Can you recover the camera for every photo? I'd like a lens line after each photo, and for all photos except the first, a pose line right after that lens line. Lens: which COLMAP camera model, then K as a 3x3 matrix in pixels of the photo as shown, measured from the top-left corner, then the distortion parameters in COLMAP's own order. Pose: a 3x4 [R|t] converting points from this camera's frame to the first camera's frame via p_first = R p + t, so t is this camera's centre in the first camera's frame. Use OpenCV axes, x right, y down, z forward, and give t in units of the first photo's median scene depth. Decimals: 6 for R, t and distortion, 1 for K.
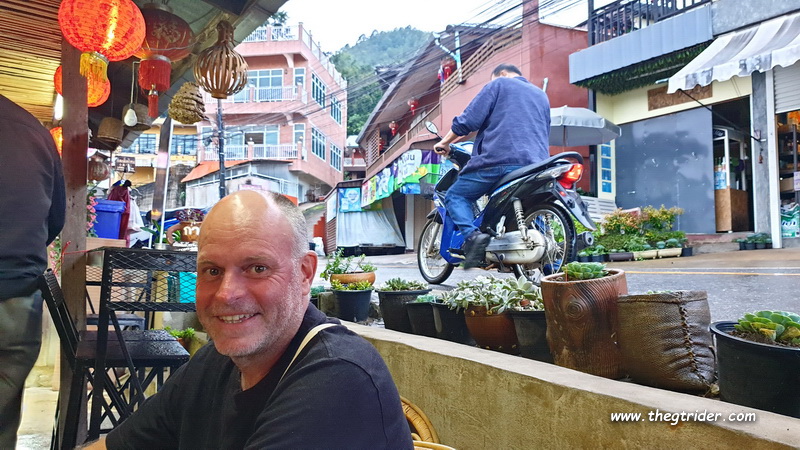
lens RADIAL K [[615.3, 0, 399.7], [0, 615.3, 223.5], [0, 0, 1]] dist [-0.011223, -0.003048]
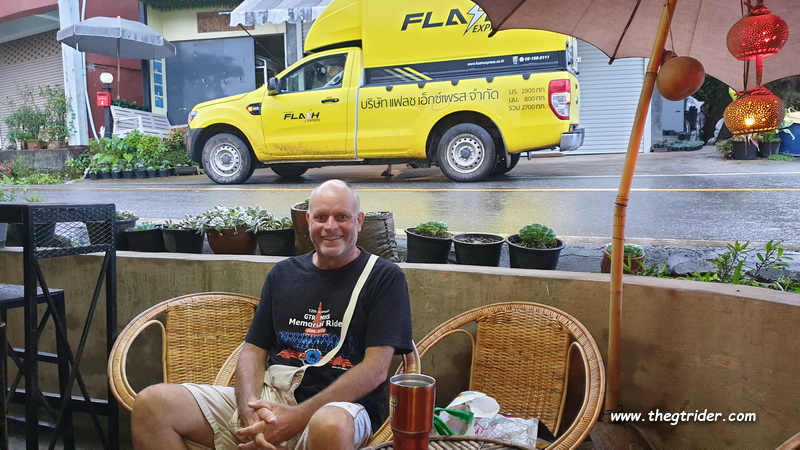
lens RADIAL K [[615.3, 0, 399.2], [0, 615.3, 223.4], [0, 0, 1]] dist [-0.011223, -0.003048]
pose [[0.717008, -0.077181, 0.692779, -0.120494], [-0.030560, 0.989415, 0.141857, -0.018349], [-0.696395, -0.122884, 0.707060, -0.047704]]
